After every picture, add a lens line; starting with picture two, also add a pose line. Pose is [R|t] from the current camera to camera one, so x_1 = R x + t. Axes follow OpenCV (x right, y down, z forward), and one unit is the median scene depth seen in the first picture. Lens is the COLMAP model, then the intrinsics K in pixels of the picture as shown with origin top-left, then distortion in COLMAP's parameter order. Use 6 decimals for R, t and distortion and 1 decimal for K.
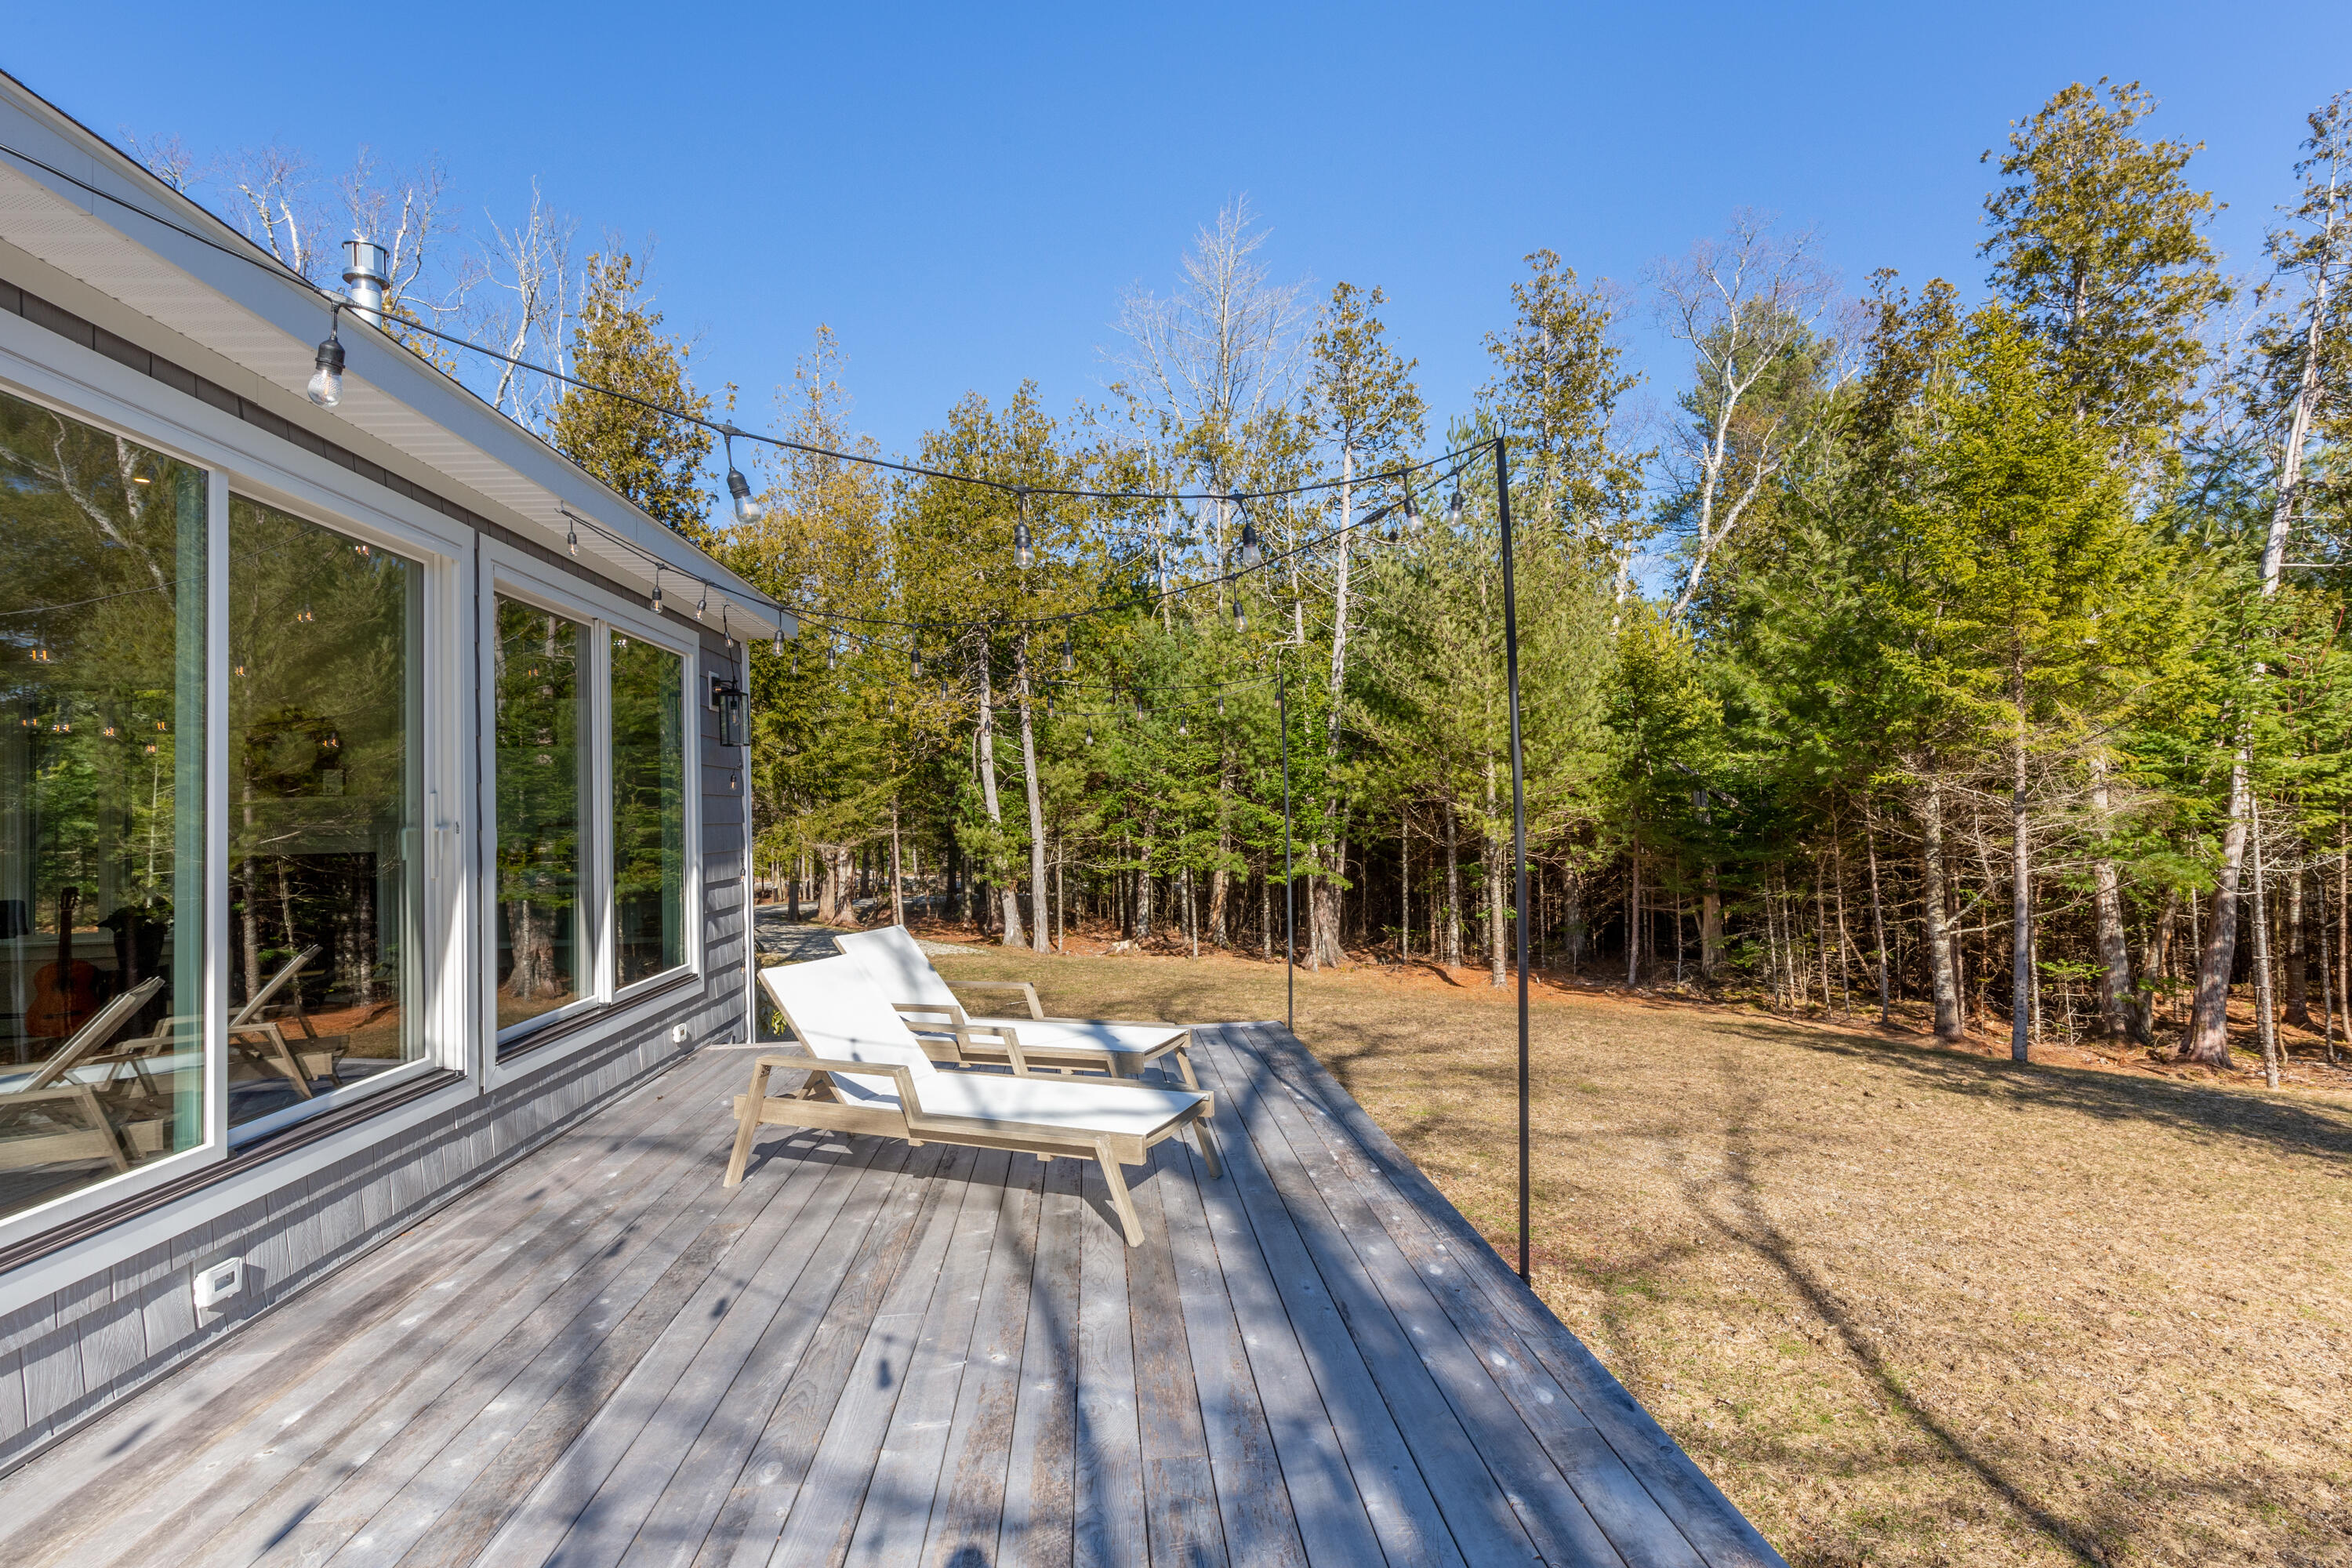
lens RADIAL K [[1131.3, 0, 1176.0], [0, 1131.3, 784.0], [0, 0, 1]] dist [-0.003251, -0.001112]
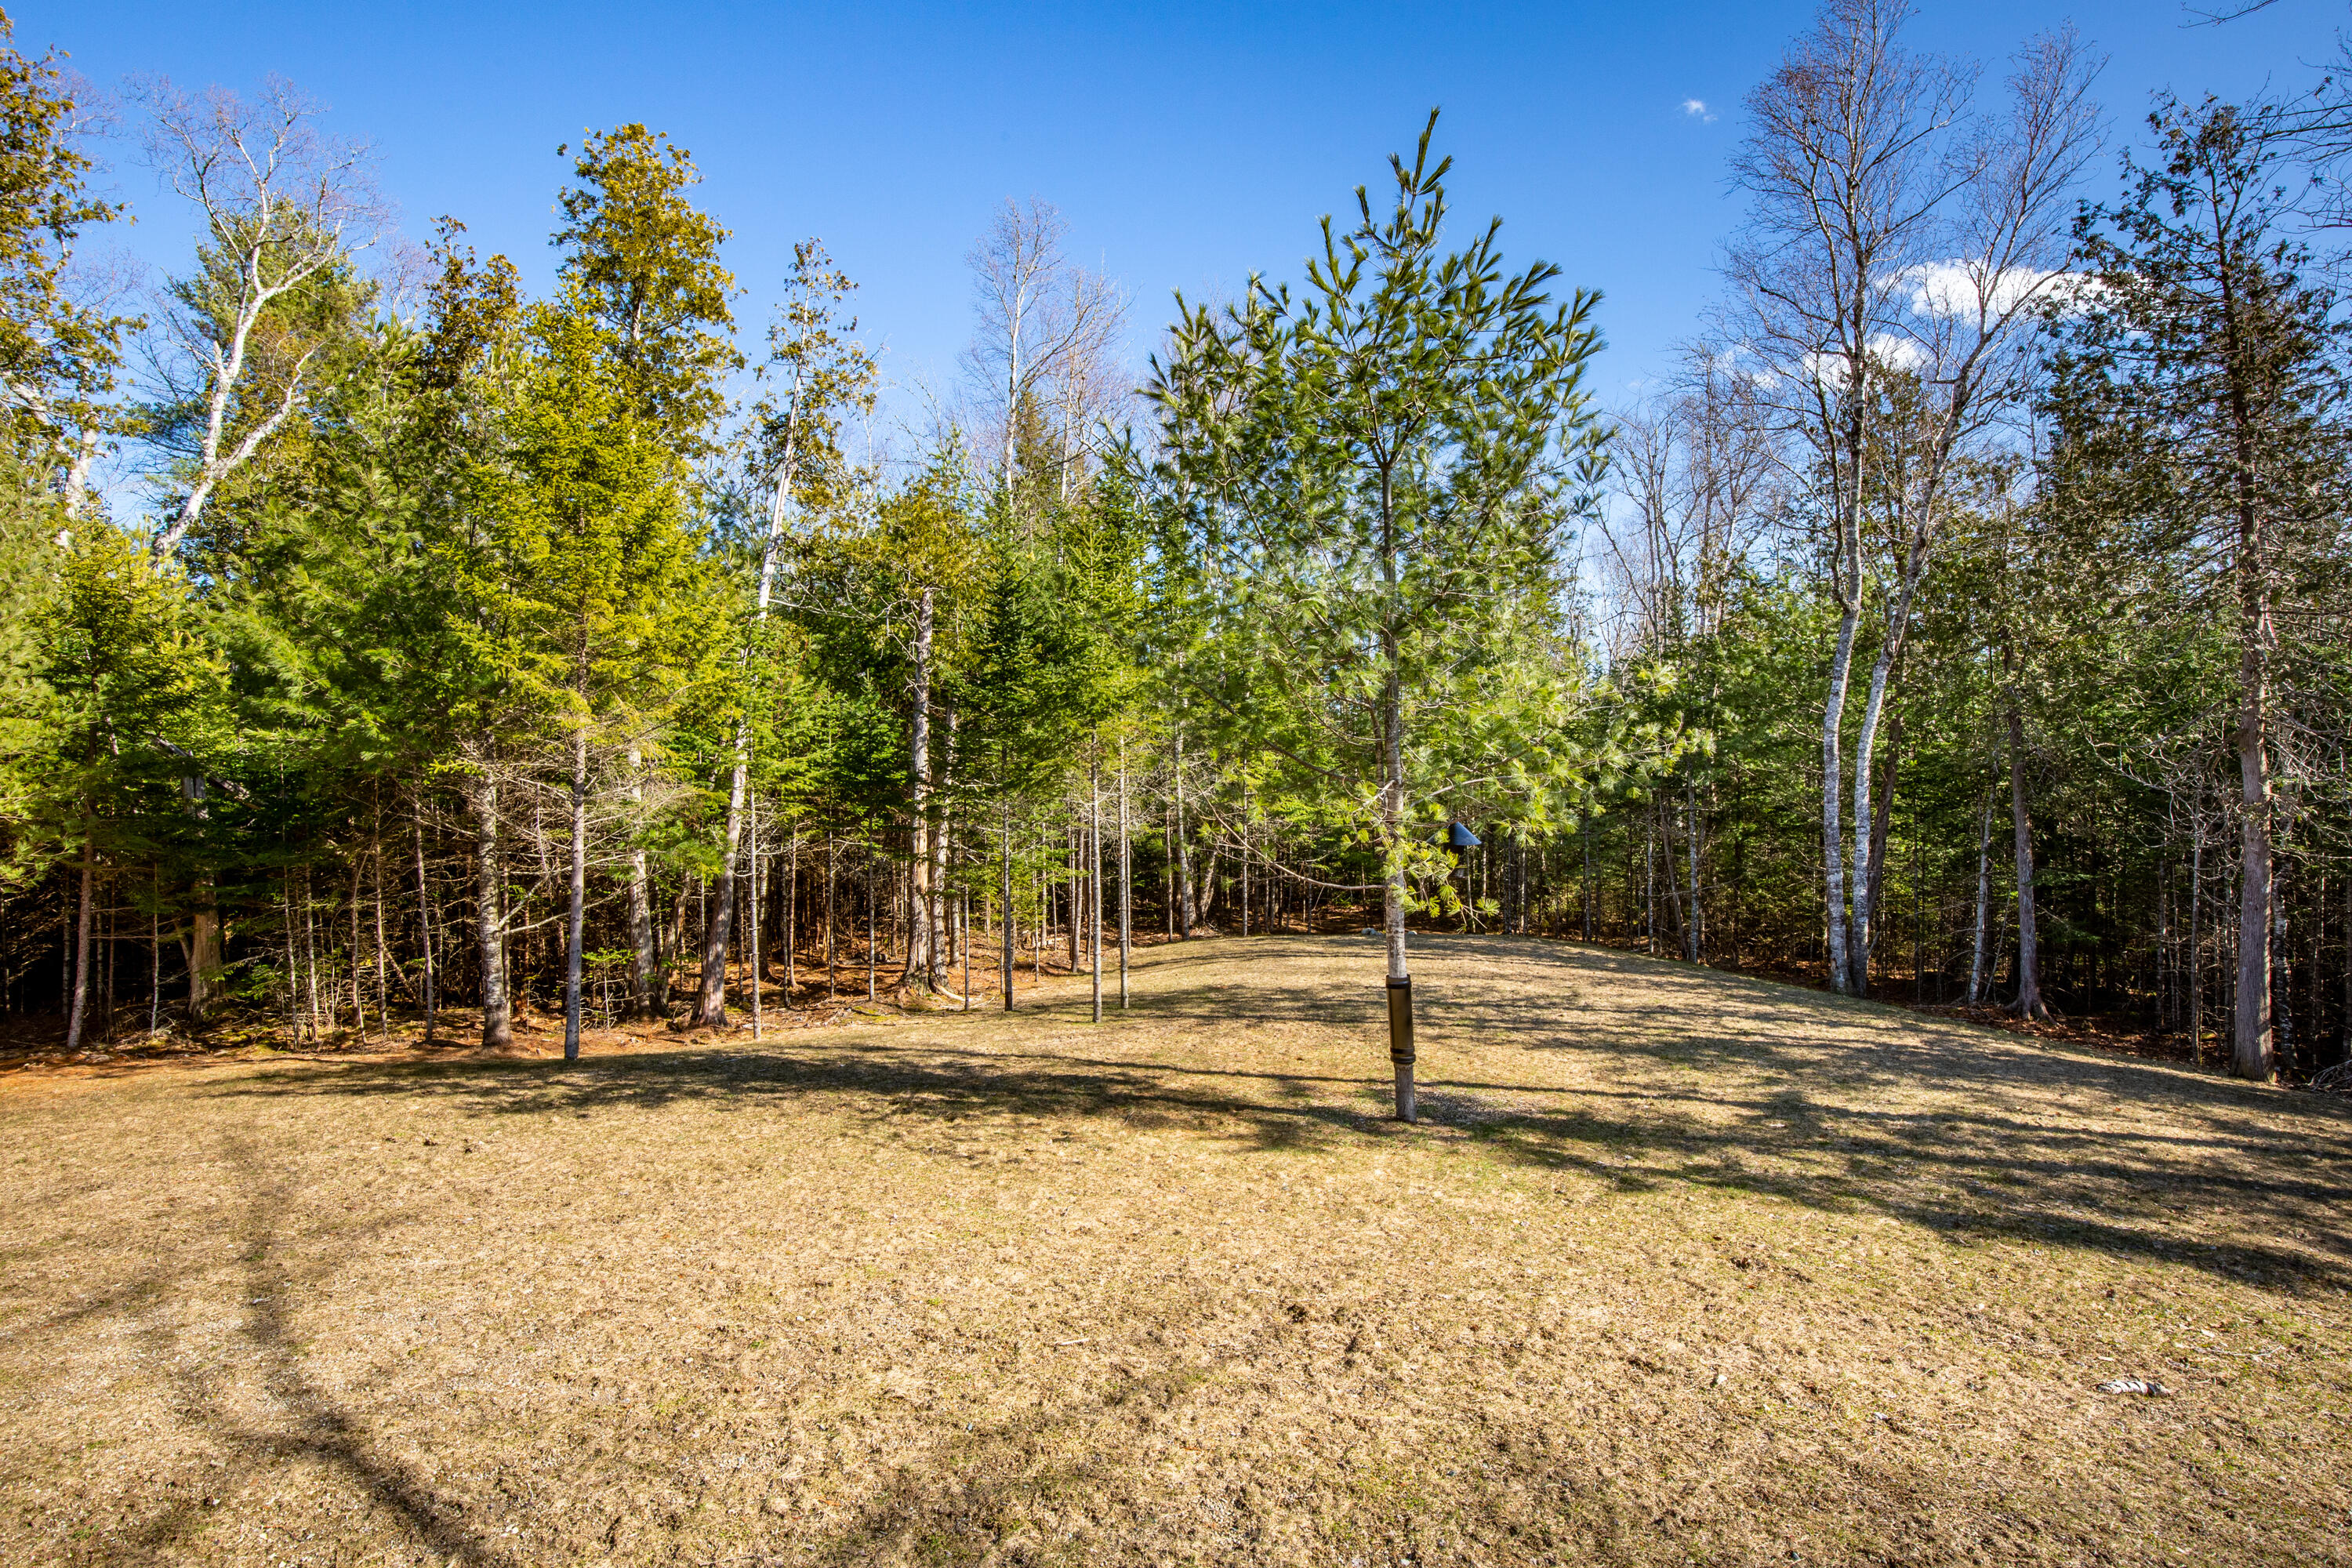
lens RADIAL K [[1154.5, 0, 1185.6], [0, 1154.5, 768.4], [0, 0, 1]] dist [-0.042550, 0.014094]
pose [[0.397826, 0.025466, 0.917107, 0.038962], [-0.019730, 0.999621, -0.019198, 0.001447], [-0.917249, -0.010457, 0.398178, 0.102469]]
